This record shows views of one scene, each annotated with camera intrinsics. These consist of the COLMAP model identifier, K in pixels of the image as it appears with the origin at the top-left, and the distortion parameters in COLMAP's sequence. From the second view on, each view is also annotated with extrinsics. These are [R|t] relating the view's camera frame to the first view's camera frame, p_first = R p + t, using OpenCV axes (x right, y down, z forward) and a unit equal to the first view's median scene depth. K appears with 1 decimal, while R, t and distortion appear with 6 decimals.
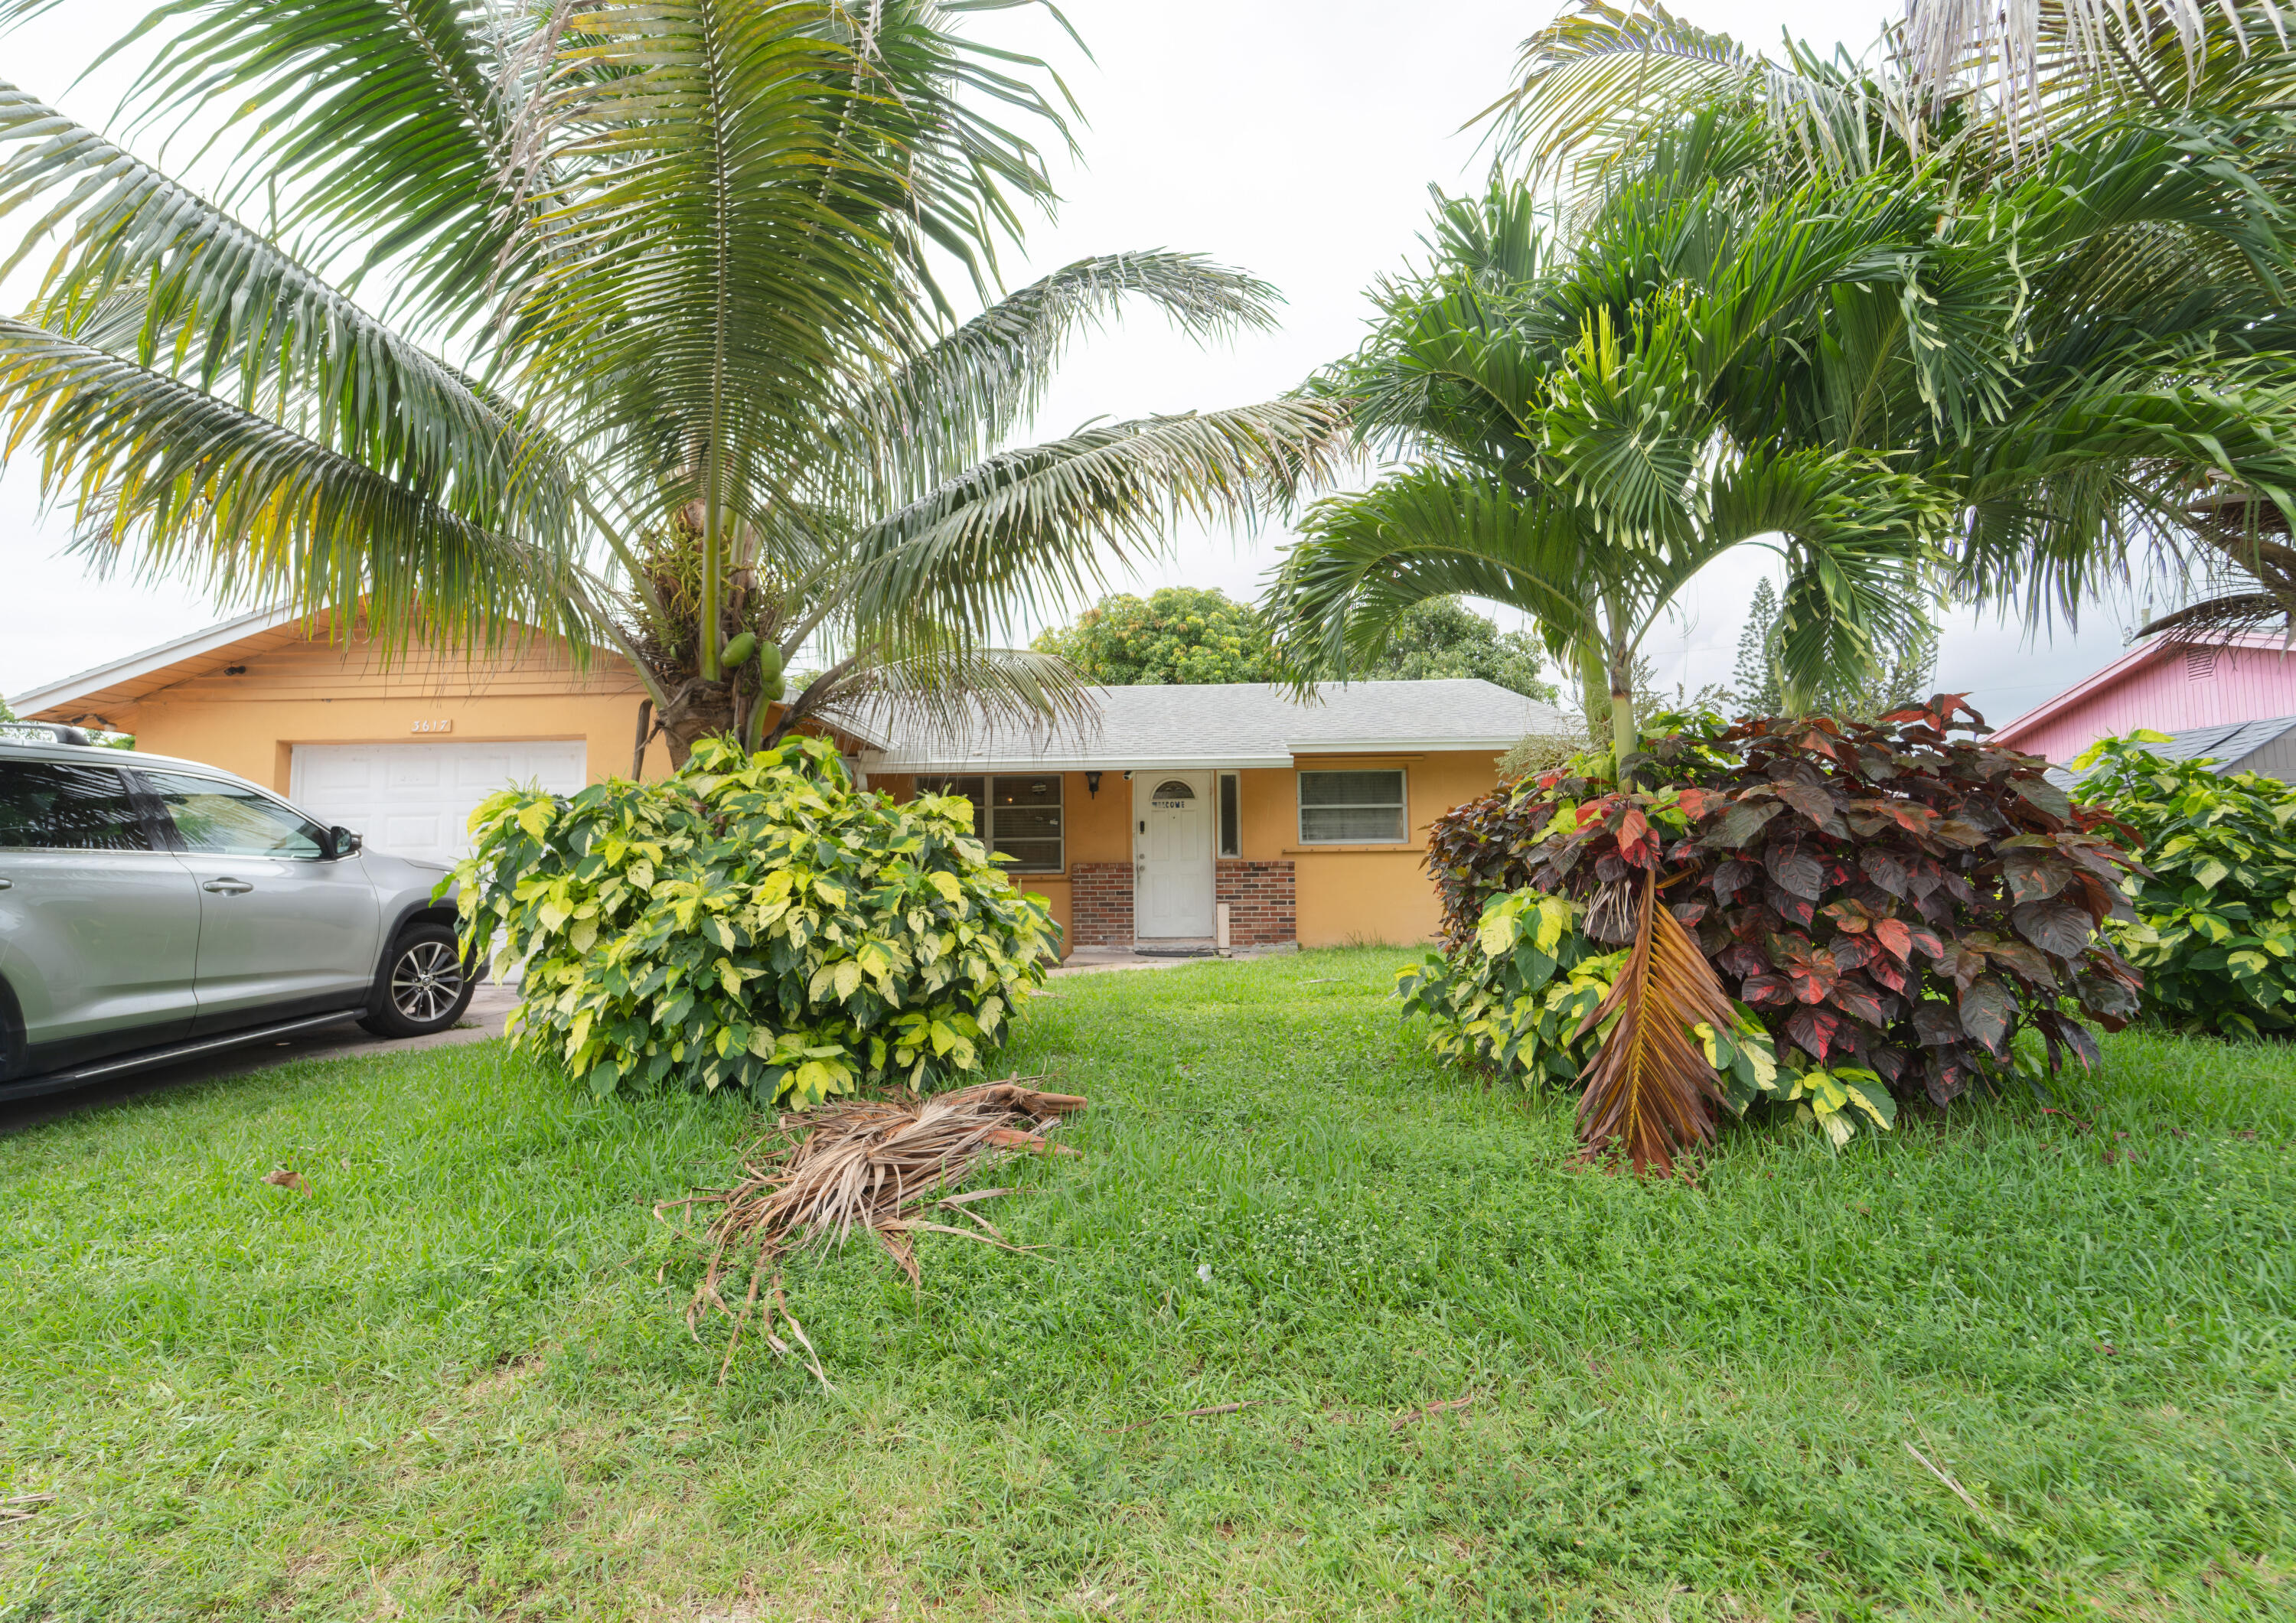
lens RADIAL K [[948.4, 0, 1148.0], [0, 948.4, 811.5], [0, 0, 1]] dist [-0.000273, -0.000010]
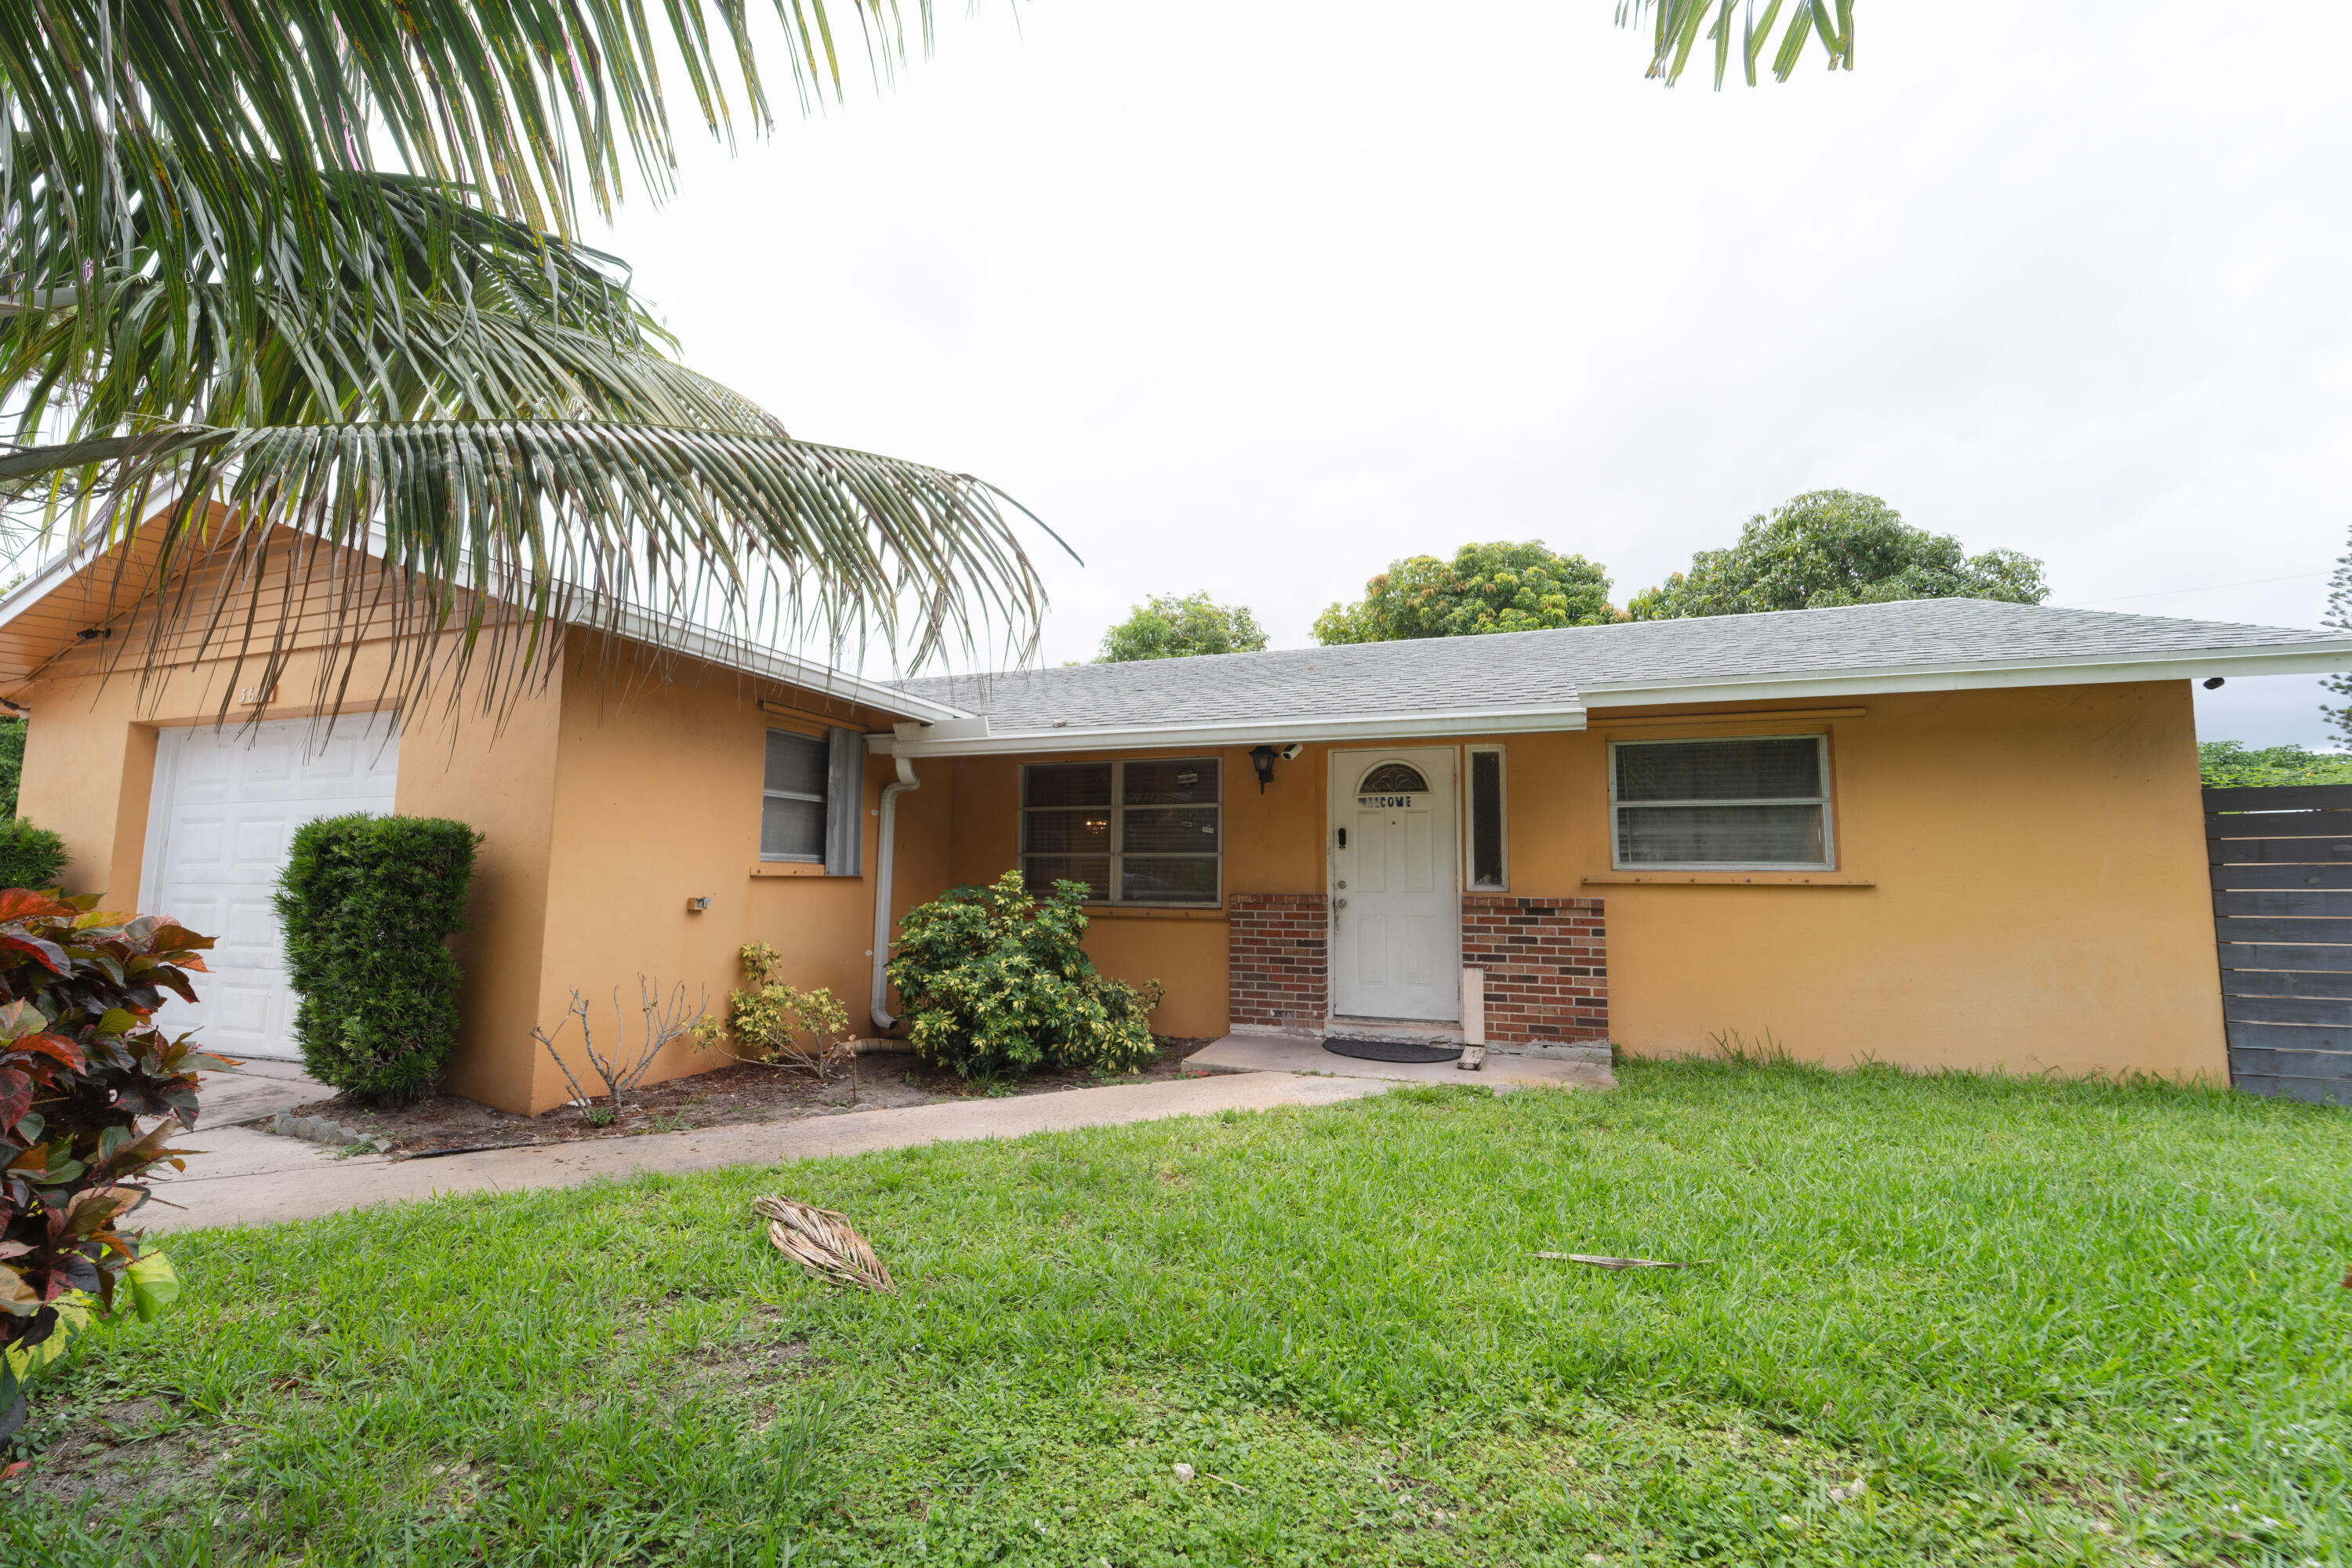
lens RADIAL K [[947.7, 0, 1173.4], [0, 947.7, 792.8], [0, 0, 1]] dist [0.000431, -0.002038]
pose [[0.948225, -0.009353, -0.317463, 0.087931], [0.001864, 0.999713, -0.023887, 0.001195], [0.317595, 0.022058, 0.947970, 0.364813]]
